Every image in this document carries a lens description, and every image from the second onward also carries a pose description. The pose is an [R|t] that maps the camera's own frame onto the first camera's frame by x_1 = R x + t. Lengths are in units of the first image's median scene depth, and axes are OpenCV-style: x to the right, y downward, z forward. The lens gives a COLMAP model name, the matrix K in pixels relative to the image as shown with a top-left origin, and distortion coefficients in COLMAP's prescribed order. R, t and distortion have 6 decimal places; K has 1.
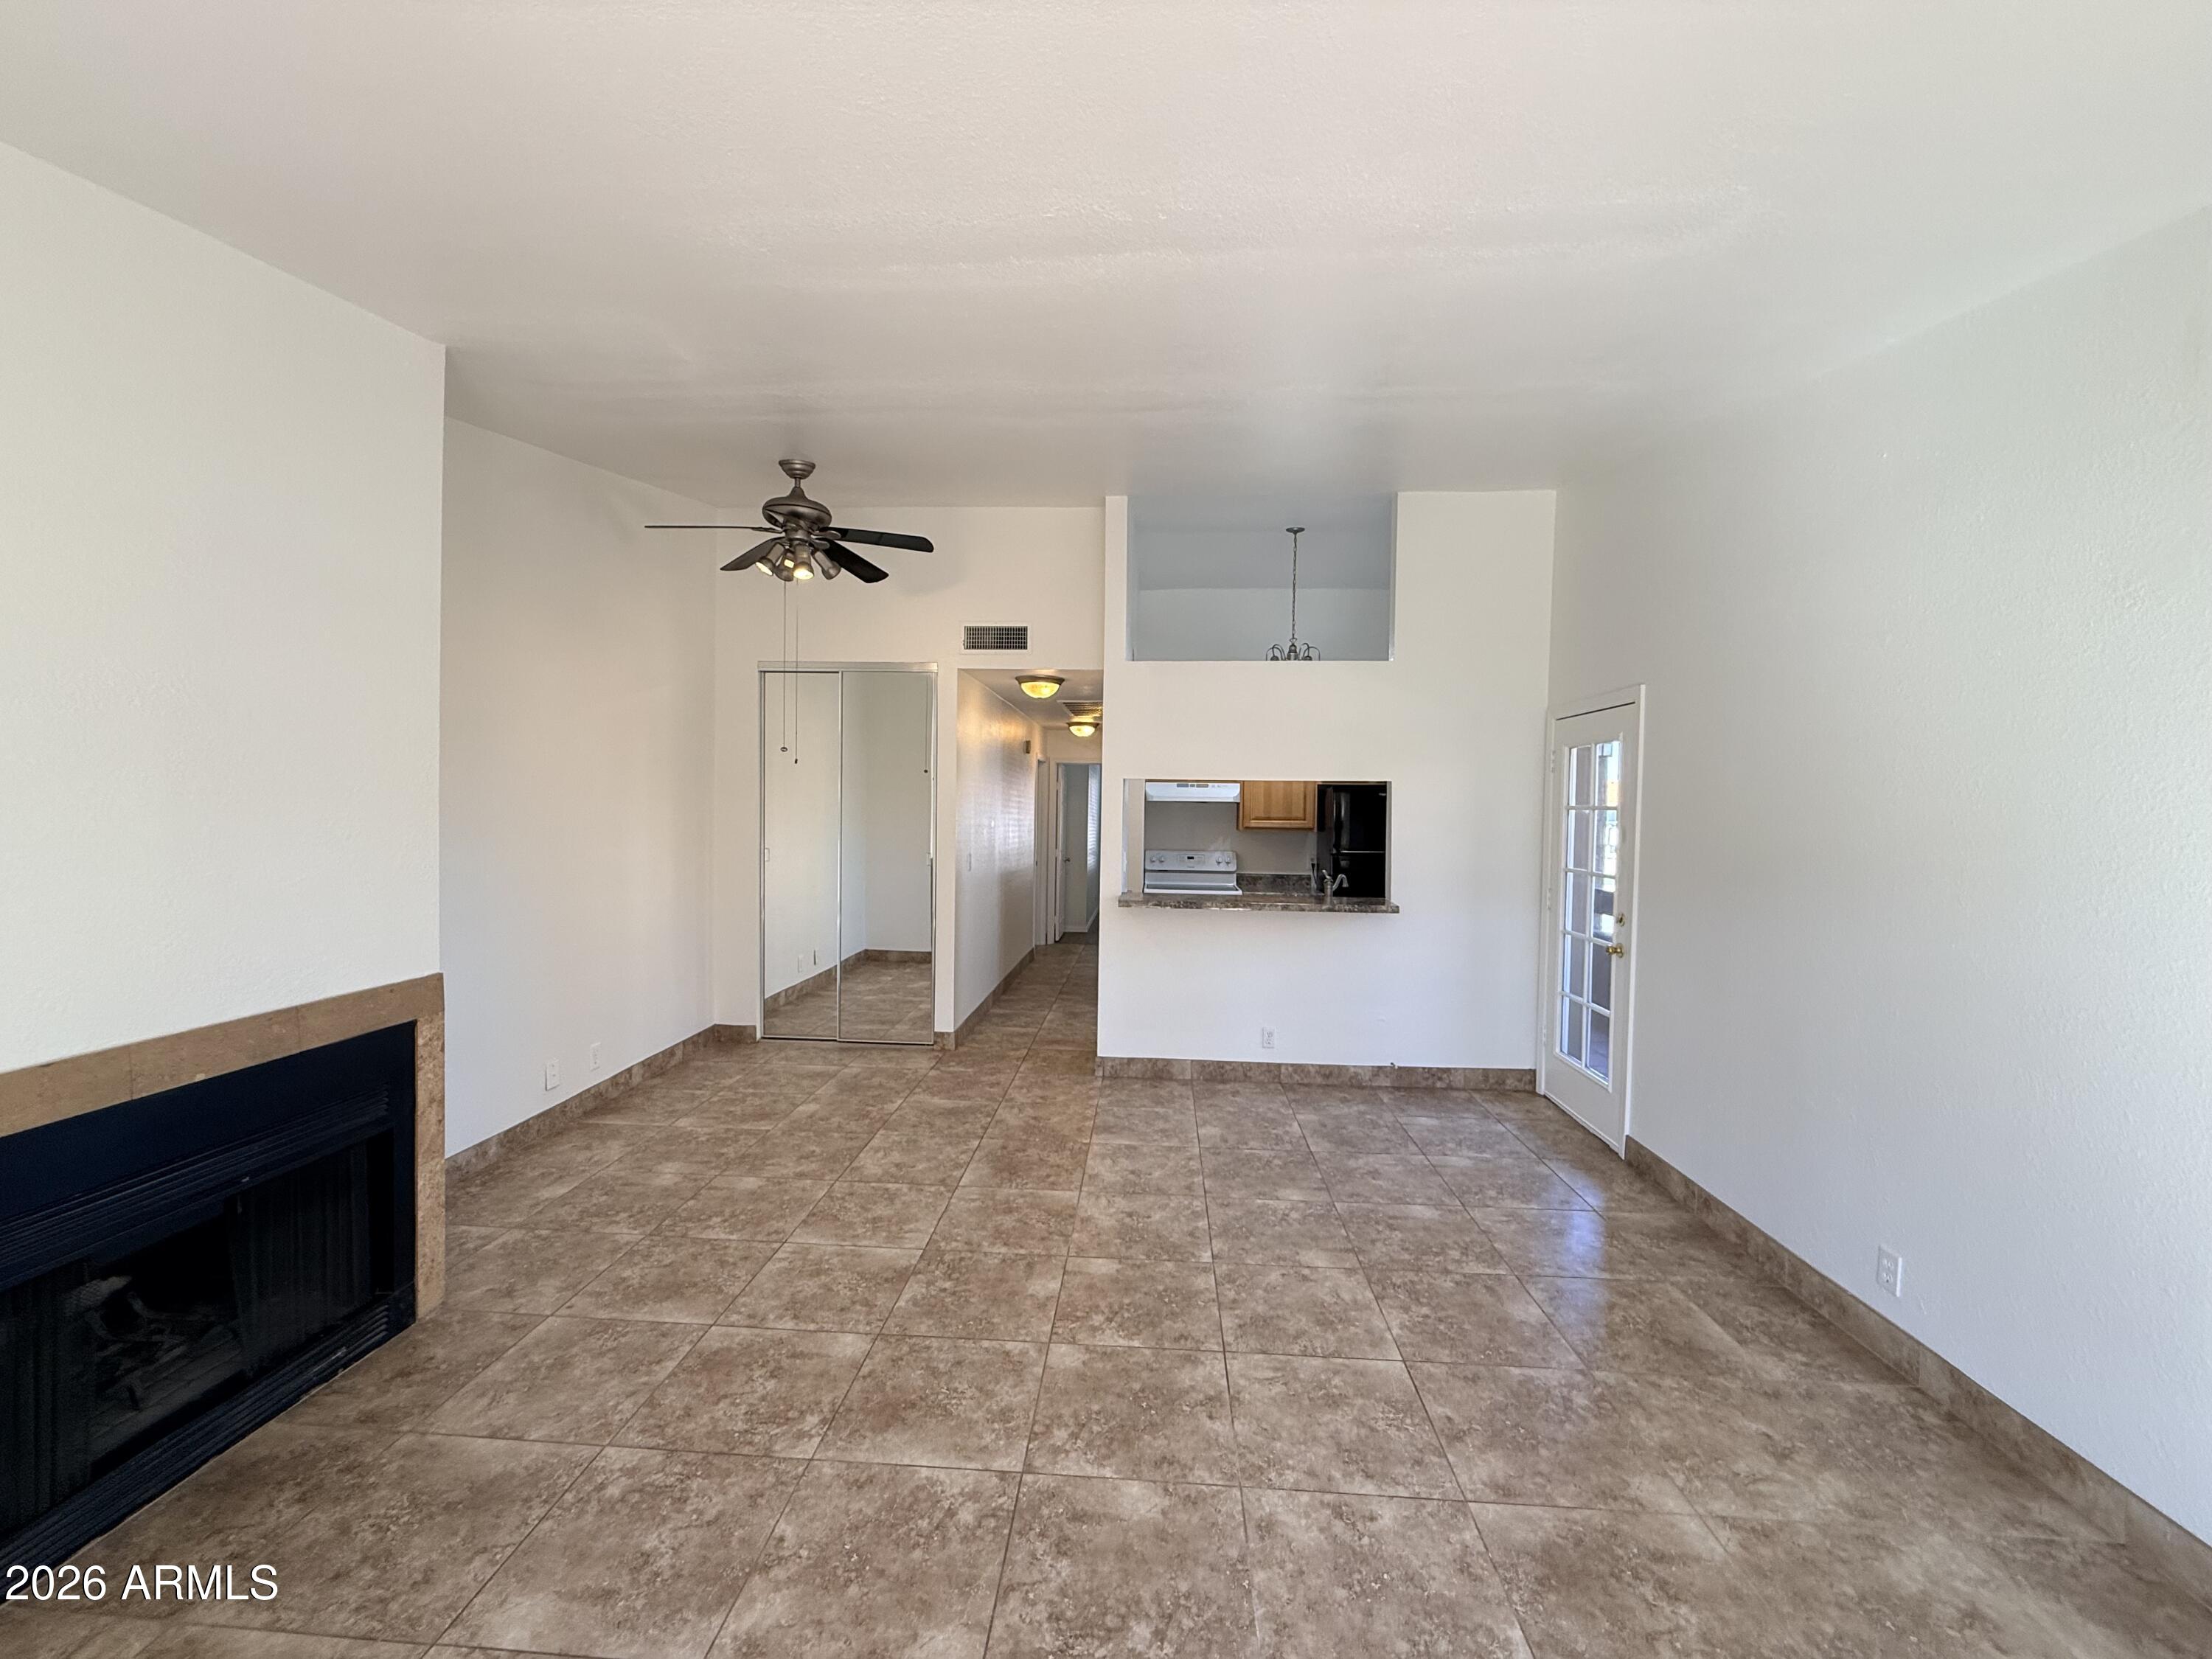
lens RADIAL K [[887.4, 0, 1107.3], [0, 887.4, 828.9], [0, 0, 1]] dist [0.000364, -0.000139]
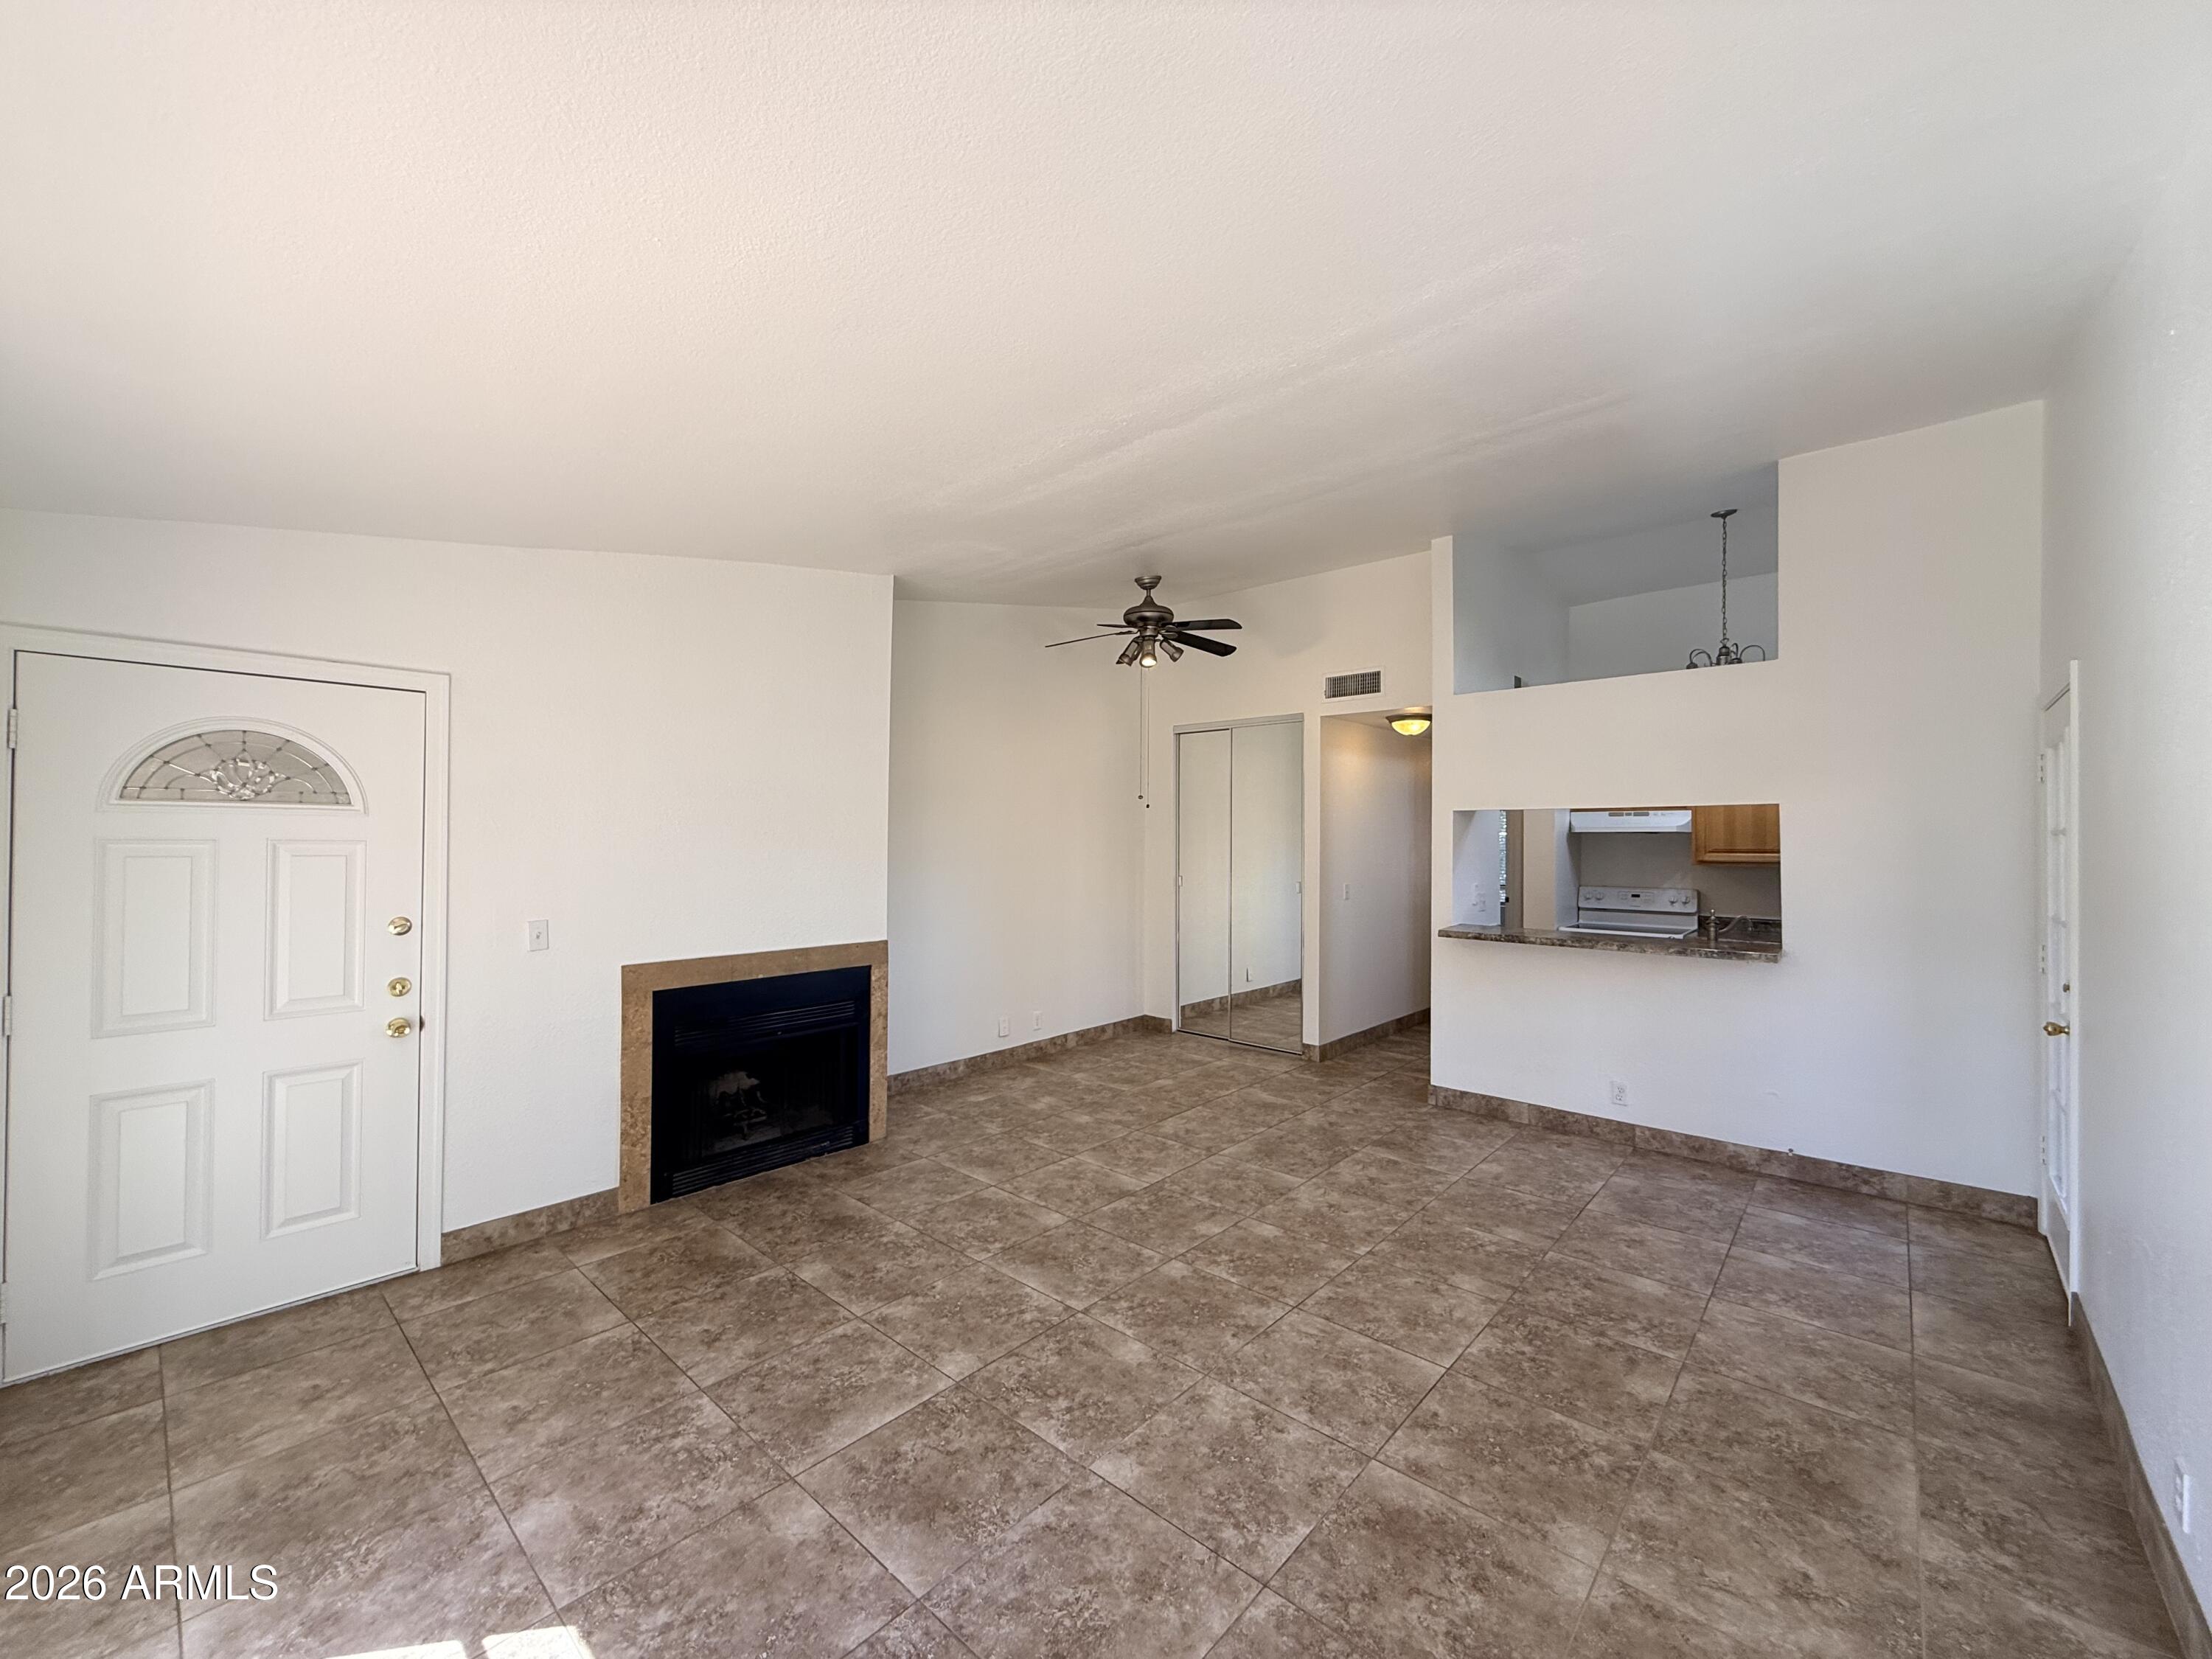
lens RADIAL K [[887.4, 0, 1092.3], [0, 887.4, 823.8], [0, 0, 1]] dist [0.000364, -0.000139]
pose [[0.779175, -0.022367, -0.626408, 0.437964], [-0.007634, 0.998950, -0.045164, 0.009563], [0.626760, 0.039973, 0.778186, -0.059301]]
